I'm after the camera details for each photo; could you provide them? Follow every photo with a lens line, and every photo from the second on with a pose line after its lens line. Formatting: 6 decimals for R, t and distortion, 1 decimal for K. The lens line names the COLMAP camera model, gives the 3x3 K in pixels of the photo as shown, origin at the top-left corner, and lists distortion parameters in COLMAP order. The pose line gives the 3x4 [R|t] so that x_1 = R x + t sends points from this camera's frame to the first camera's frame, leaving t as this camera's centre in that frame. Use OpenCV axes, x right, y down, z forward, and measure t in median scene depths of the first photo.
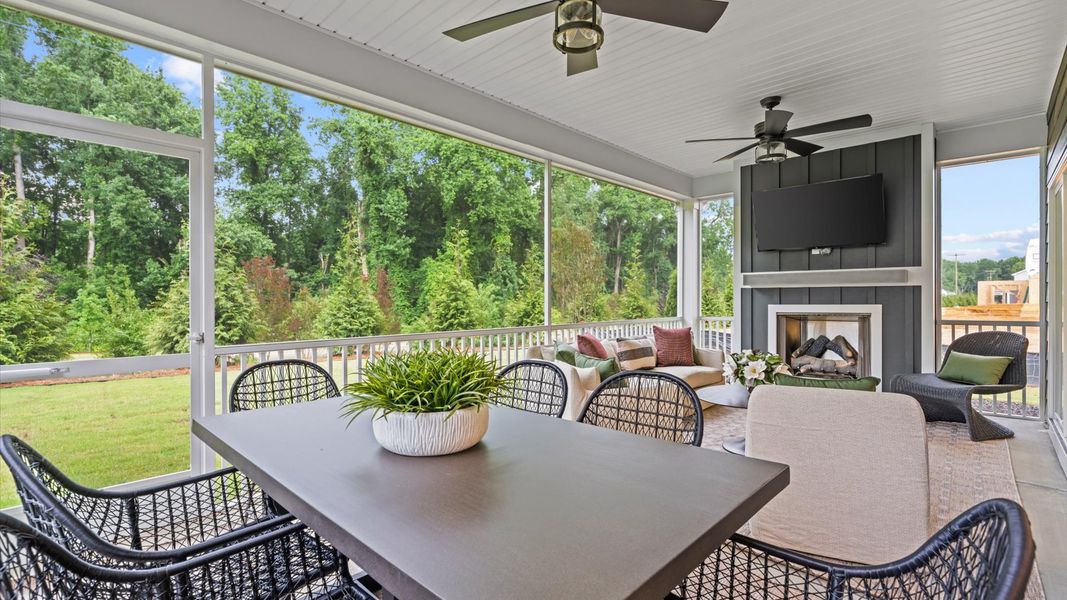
lens RADIAL K [[478.6, 0, 534.8], [0, 478.6, 300.8], [0, 0, 1]] dist [-0.001443, -0.000330]
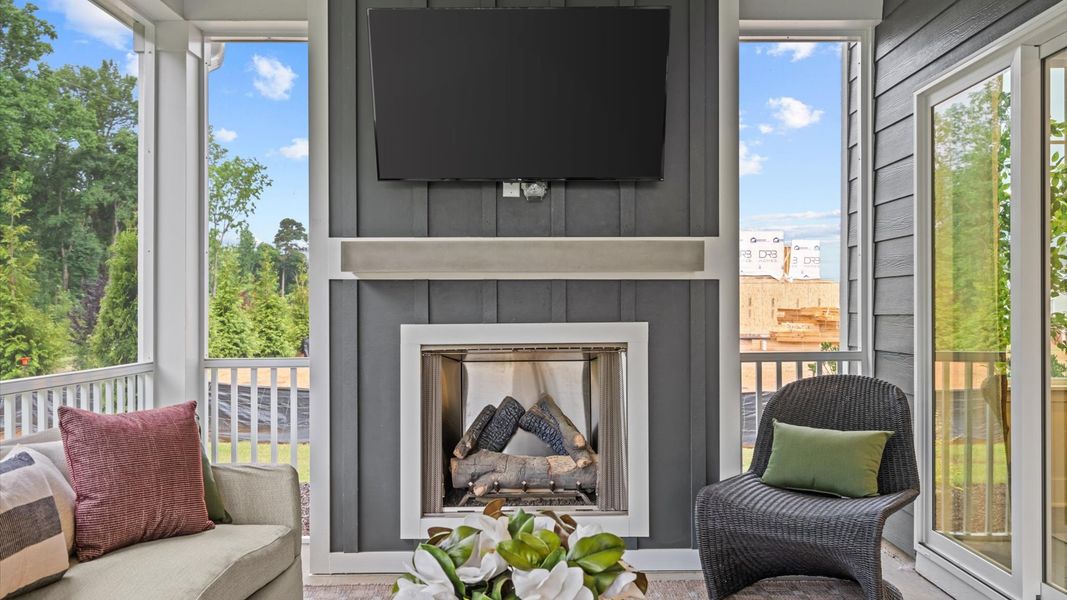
lens RADIAL K [[883.1, 0, 560.5], [0, 883.1, 309.8], [0, 0, 1]] dist [-0.026462, 0.016410]
pose [[0.723511, -0.000242, 0.690313, 0.107162], [0.003701, 0.999987, -0.003528, -0.000665], [-0.690303, 0.005108, 0.723503, 0.433134]]
